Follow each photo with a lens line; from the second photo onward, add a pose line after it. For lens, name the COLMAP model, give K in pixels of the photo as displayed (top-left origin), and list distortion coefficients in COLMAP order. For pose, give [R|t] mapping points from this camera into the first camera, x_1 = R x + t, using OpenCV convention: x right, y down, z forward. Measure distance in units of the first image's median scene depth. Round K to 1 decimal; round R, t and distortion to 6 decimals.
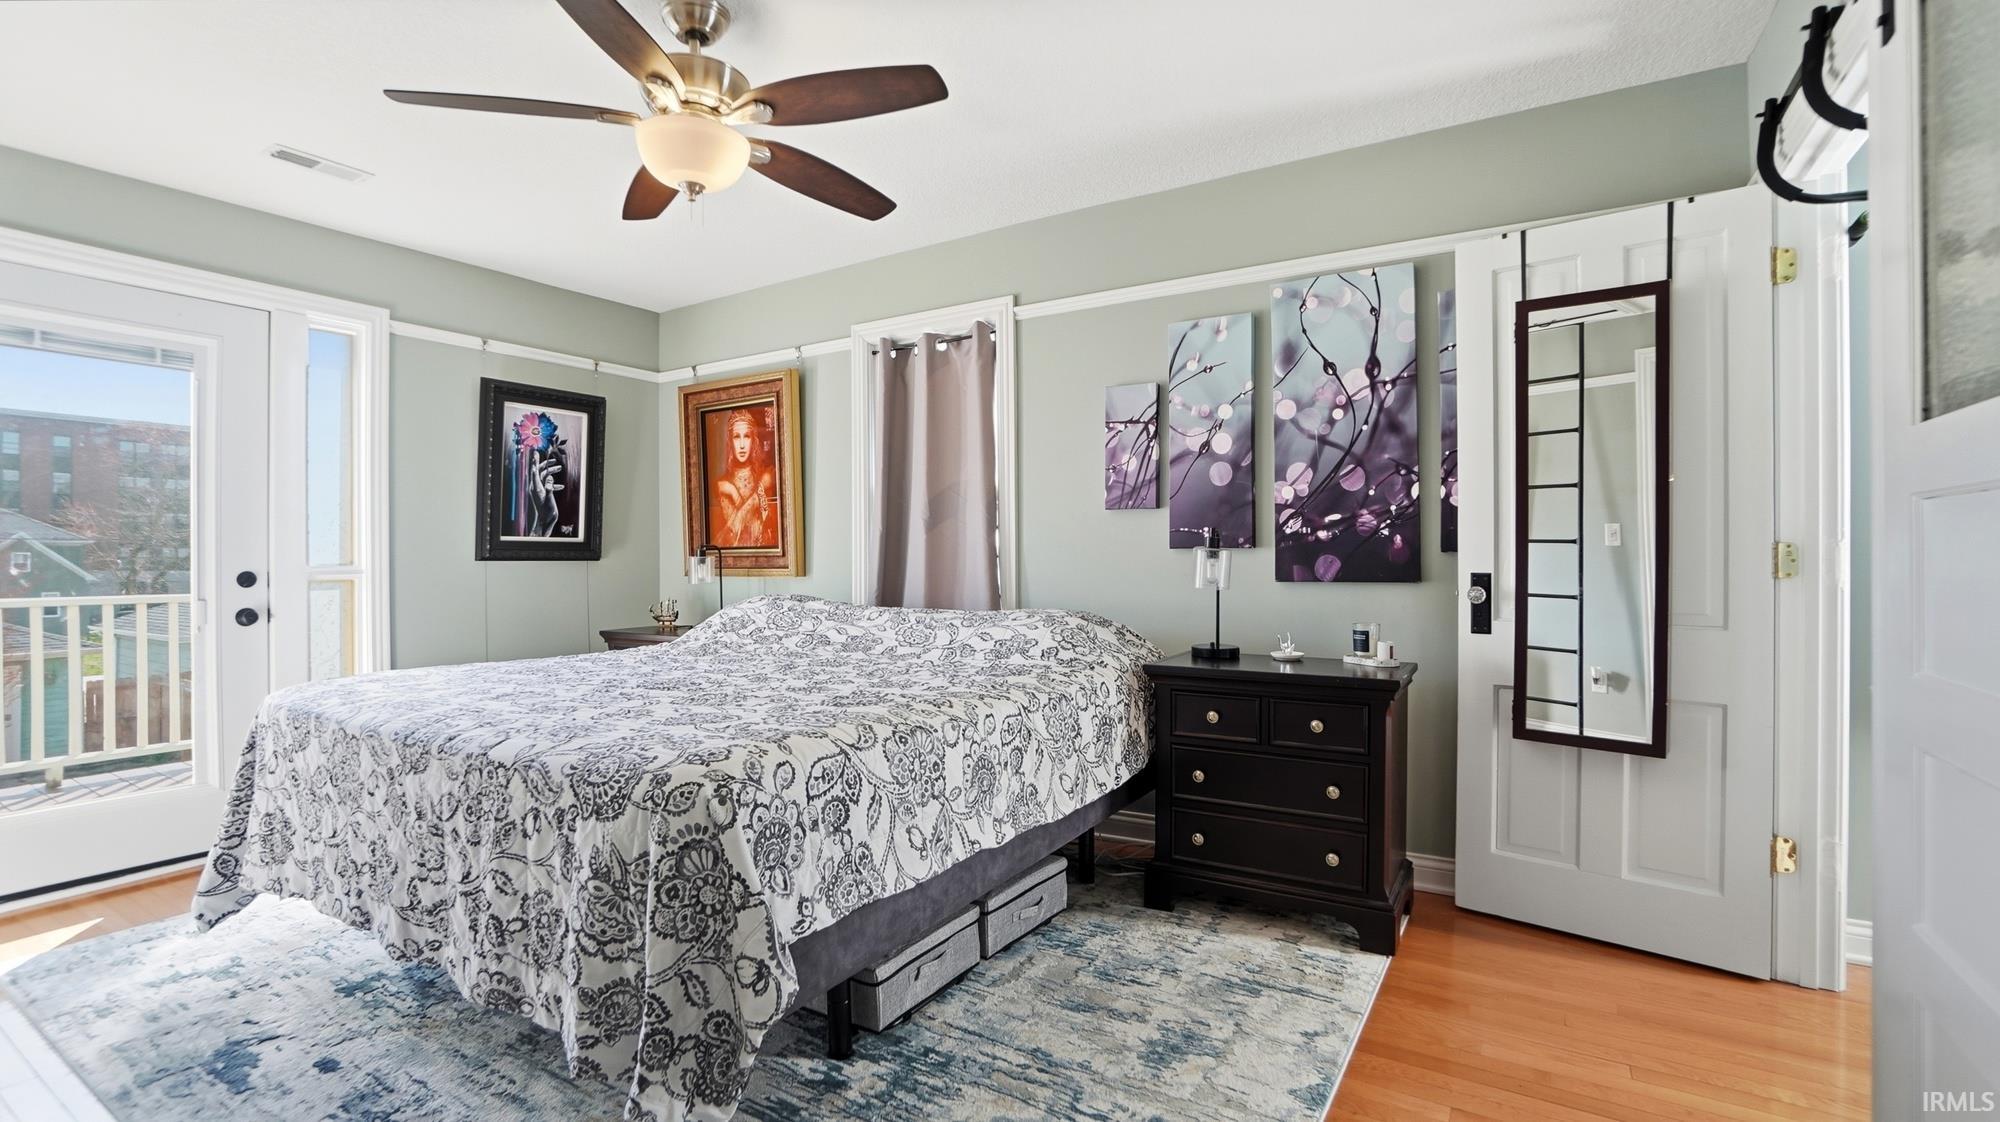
lens RADIAL K [[900.6, 0, 986.4], [0, 900.6, 563.7], [0, 0, 1]] dist [-0.047116, 0.014338]
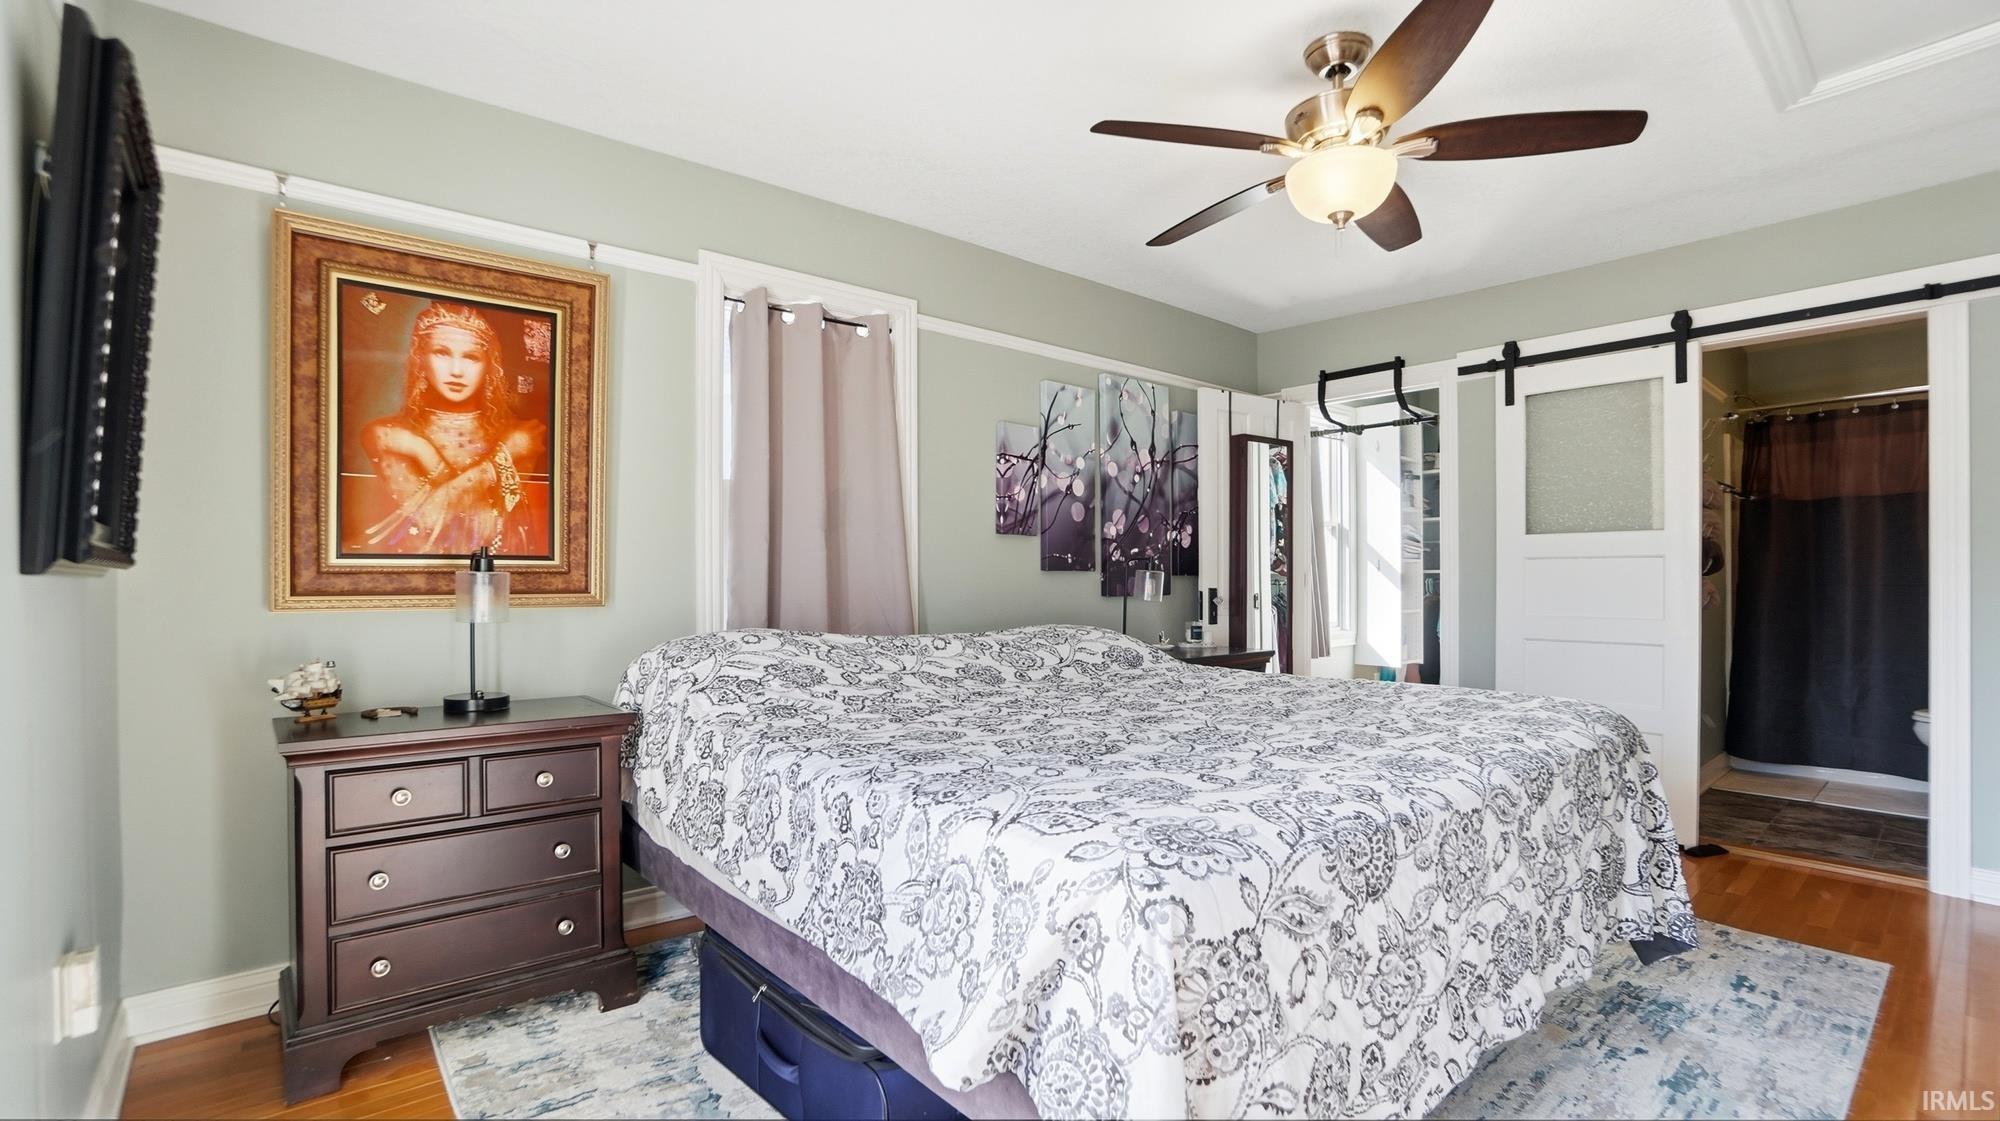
lens RADIAL K [[900.6, 0, 1003.7], [0, 900.6, 570.4], [0, 0, 1]] dist [-0.047116, 0.014338]
pose [[0.289518, 0.019234, 0.956979, -0.825383], [0.012268, 0.999641, -0.023803, 0.008541], [-0.957094, 0.018632, 0.289178, 0.628364]]
